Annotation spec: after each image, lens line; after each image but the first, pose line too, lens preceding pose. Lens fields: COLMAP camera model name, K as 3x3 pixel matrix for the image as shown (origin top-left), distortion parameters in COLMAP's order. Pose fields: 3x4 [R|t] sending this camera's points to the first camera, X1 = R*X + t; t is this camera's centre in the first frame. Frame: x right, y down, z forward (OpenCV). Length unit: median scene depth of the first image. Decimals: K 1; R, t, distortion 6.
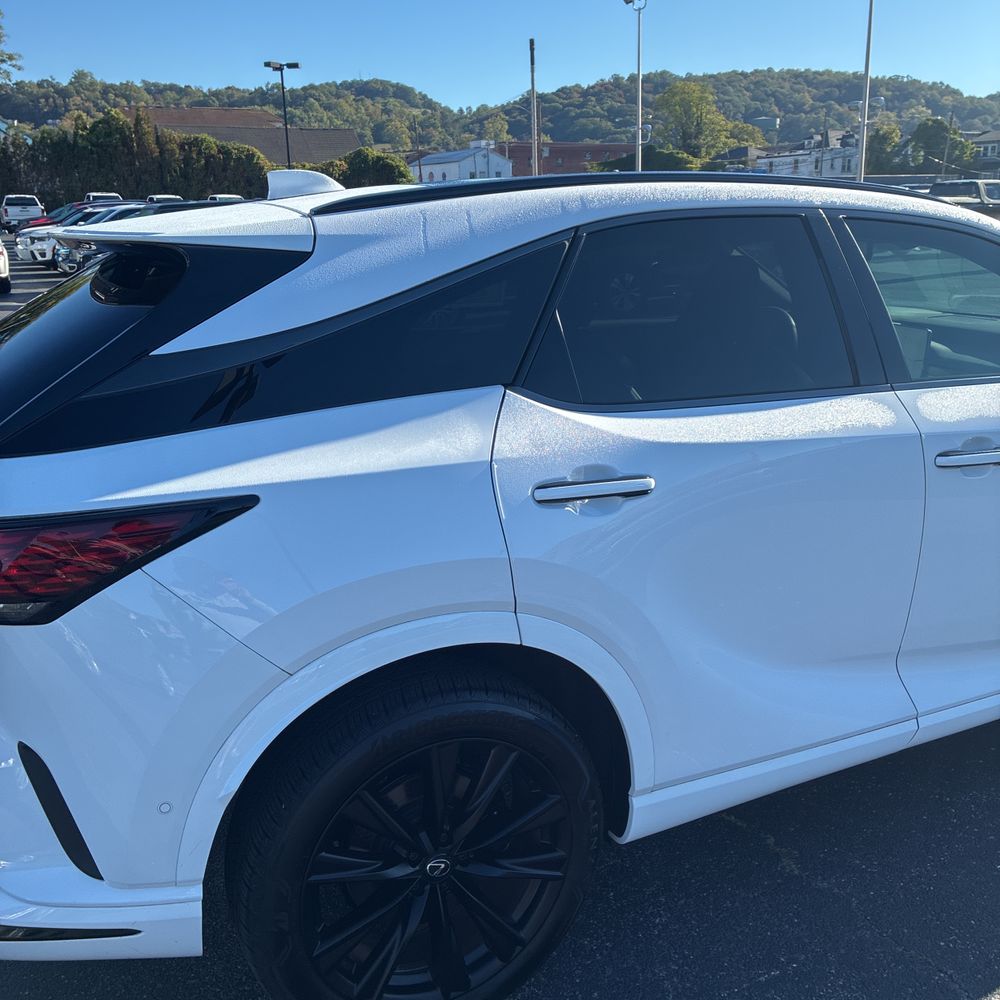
lens RADIAL K [[1011.9, 0, 500.0], [0, 1011.9, 500.0], [0, 0, 1]] dist [0.051437, -0.043130]
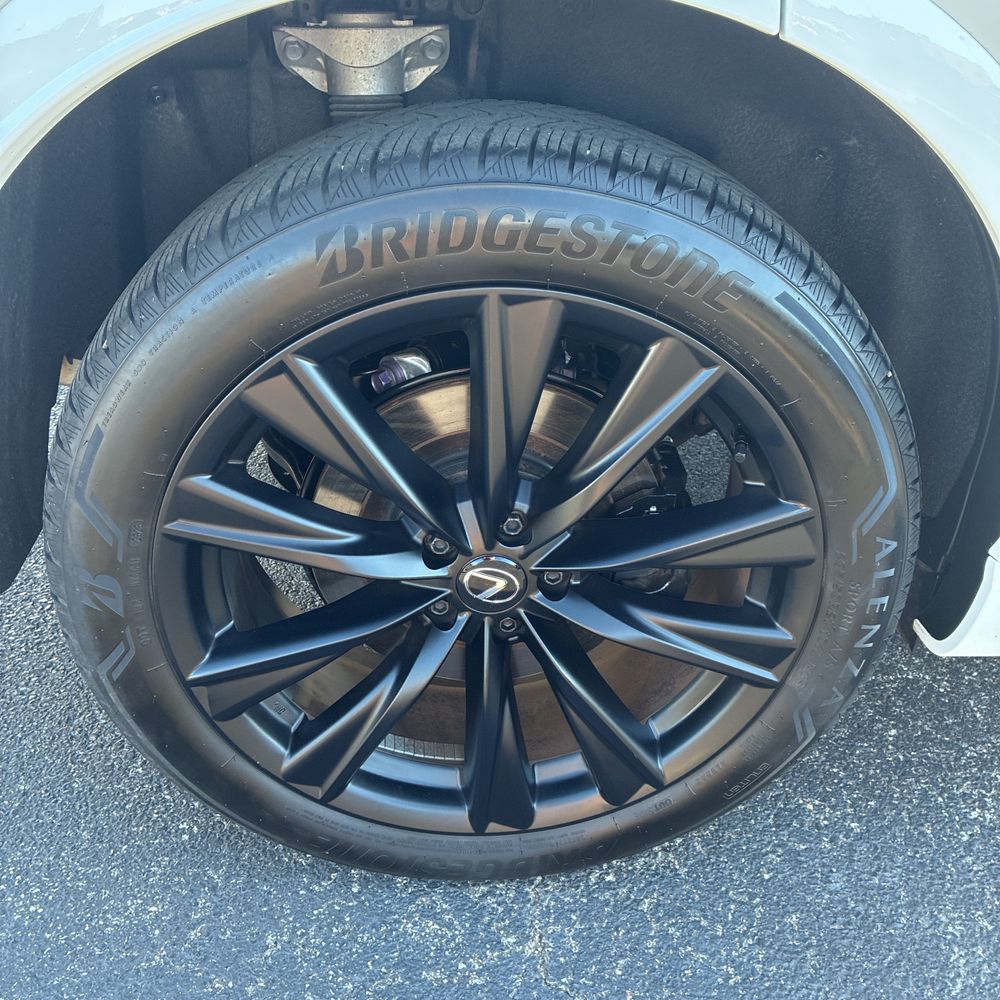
lens RADIAL K [[1011.9, 0, 500.0], [0, 1011.9, 500.0], [0, 0, 1]] dist [0.051437, -0.043130]
pose [[0.917000, 0.247880, -0.312517, 0.071704], [-0.155343, 0.943540, 0.292576, 0.187869], [0.367396, -0.219745, 0.903732, 0.586234]]
